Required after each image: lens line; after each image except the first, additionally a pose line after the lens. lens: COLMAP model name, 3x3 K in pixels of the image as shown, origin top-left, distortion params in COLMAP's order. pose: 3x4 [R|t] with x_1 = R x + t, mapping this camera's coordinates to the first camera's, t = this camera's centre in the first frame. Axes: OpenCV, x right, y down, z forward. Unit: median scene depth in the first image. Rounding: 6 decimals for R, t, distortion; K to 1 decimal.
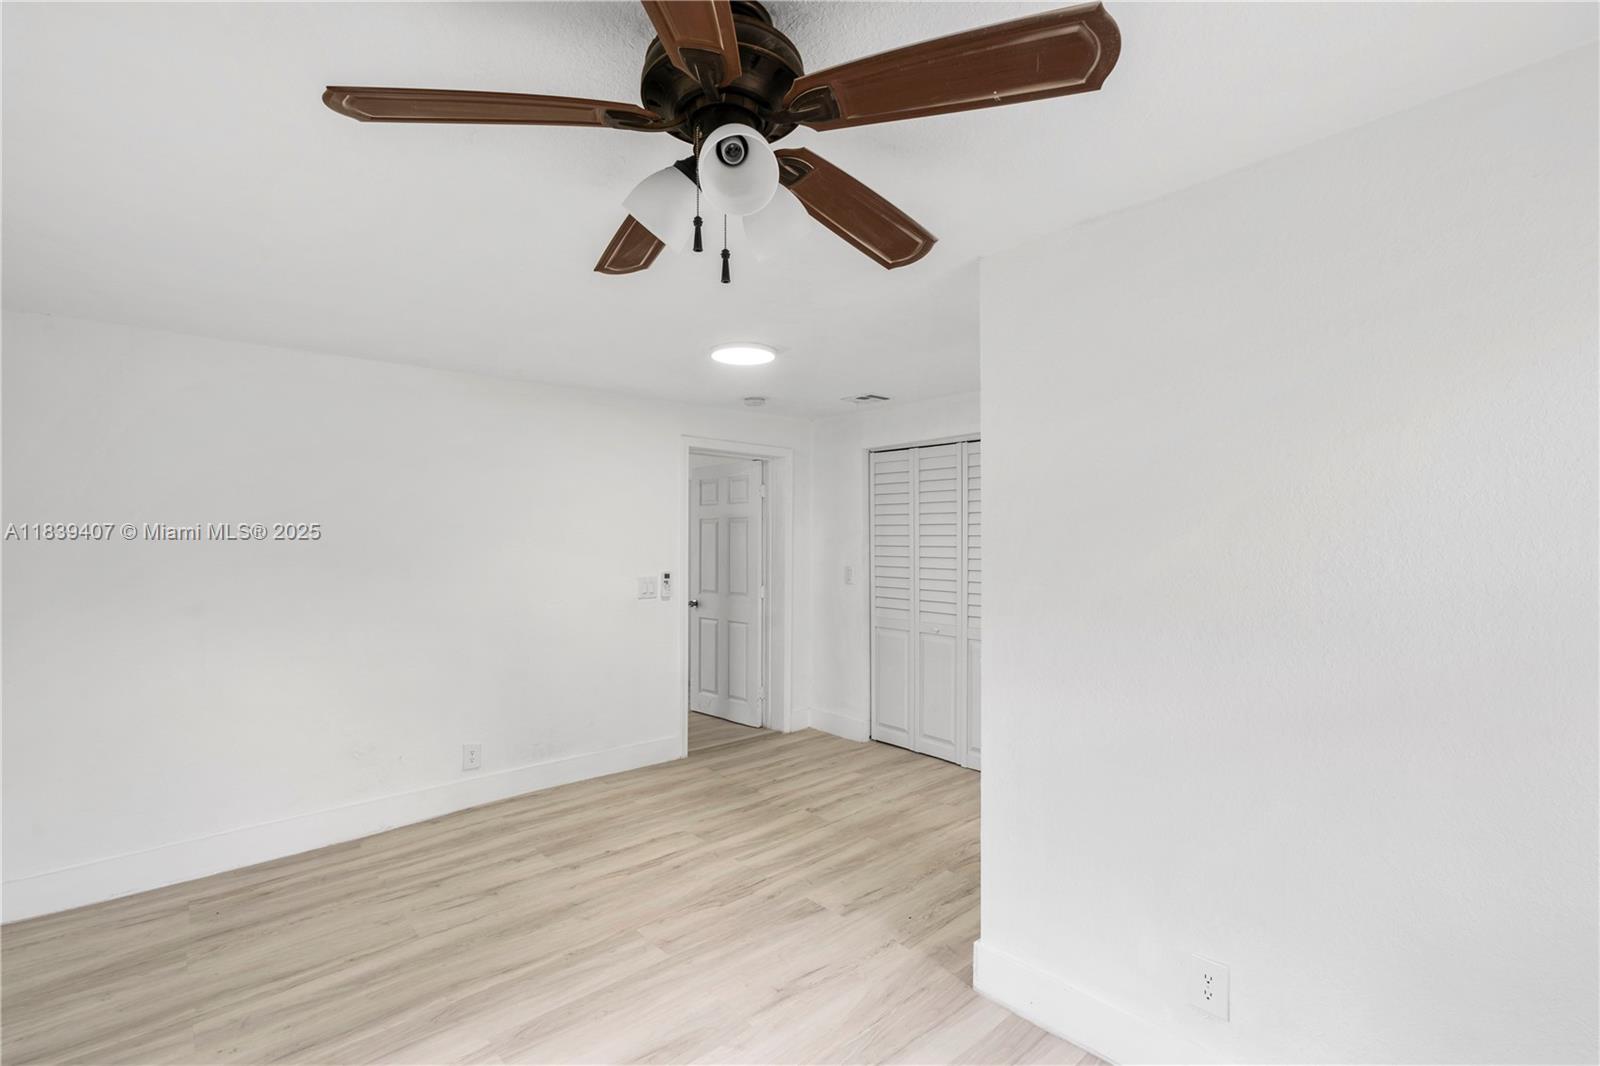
lens RADIAL K [[721.0, 0, 793.4], [0, 721.0, 537.2], [0, 0, 1]] dist [-0.004414, 0.001268]
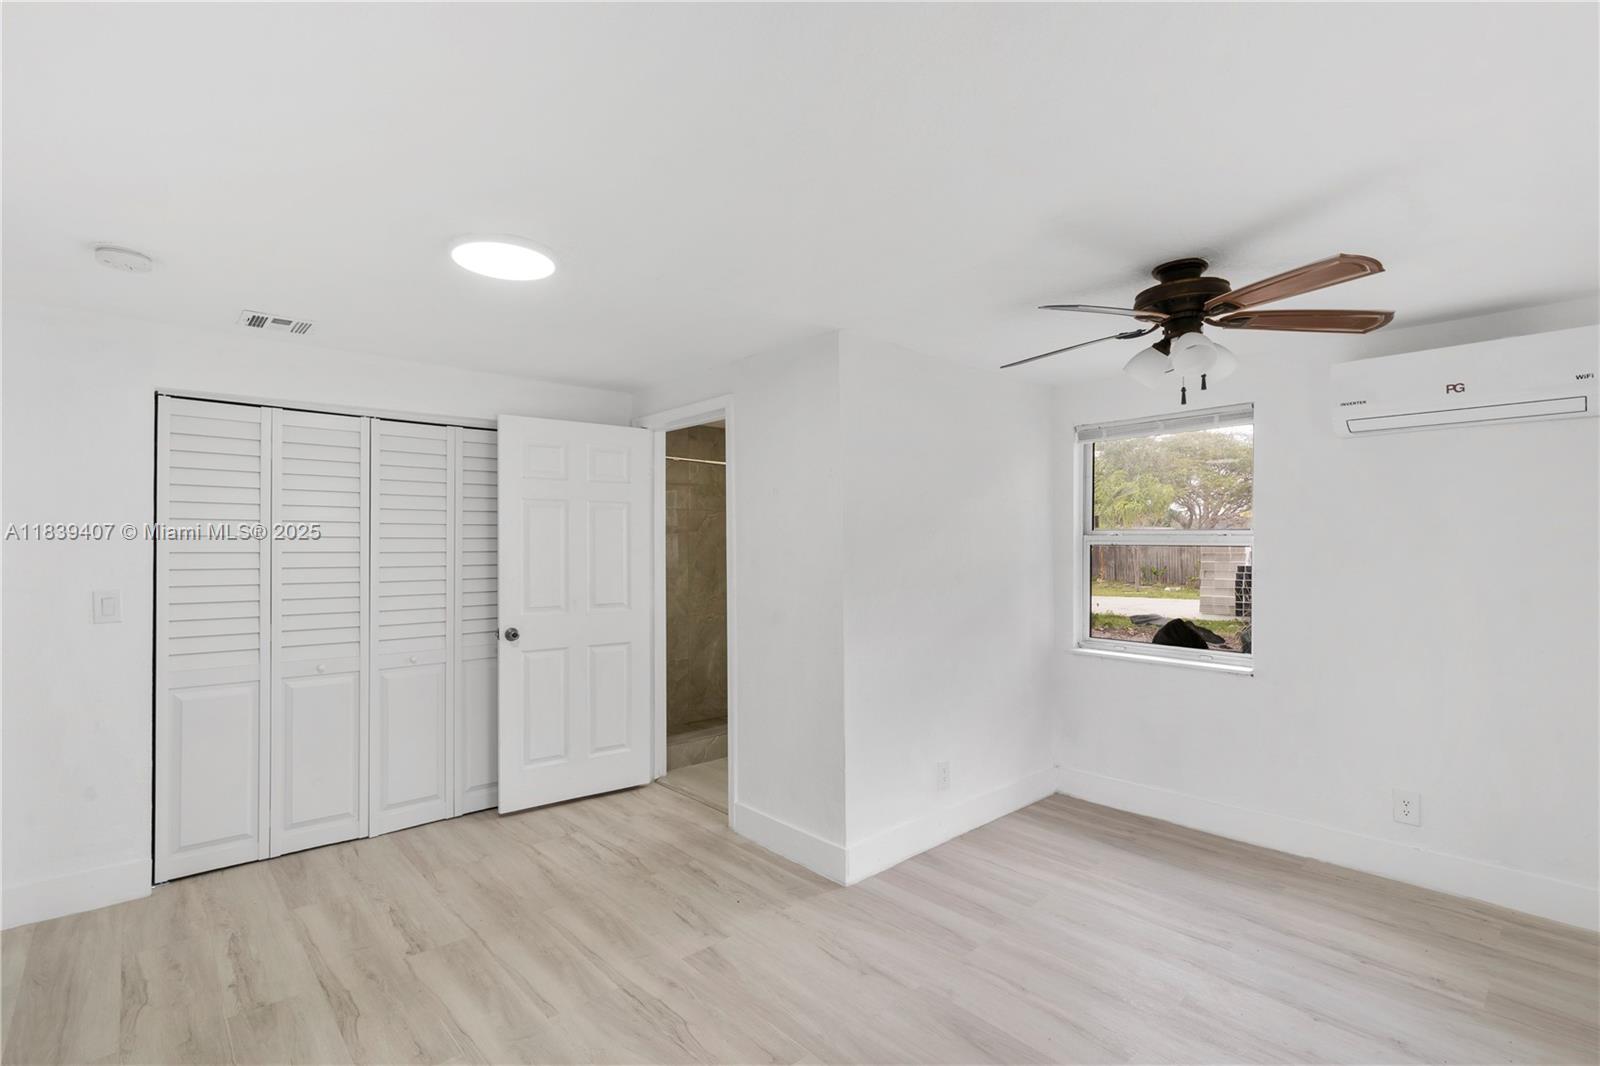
lens RADIAL K [[721.0, 0, 792.9], [0, 721.0, 539.4], [0, 0, 1]] dist [-0.004414, 0.001268]
pose [[0.011533, 0.007386, 0.999906, -0.609992], [-0.004559, 0.999963, -0.007333, 0.004524], [-0.999923, -0.004474, 0.011567, 0.622448]]
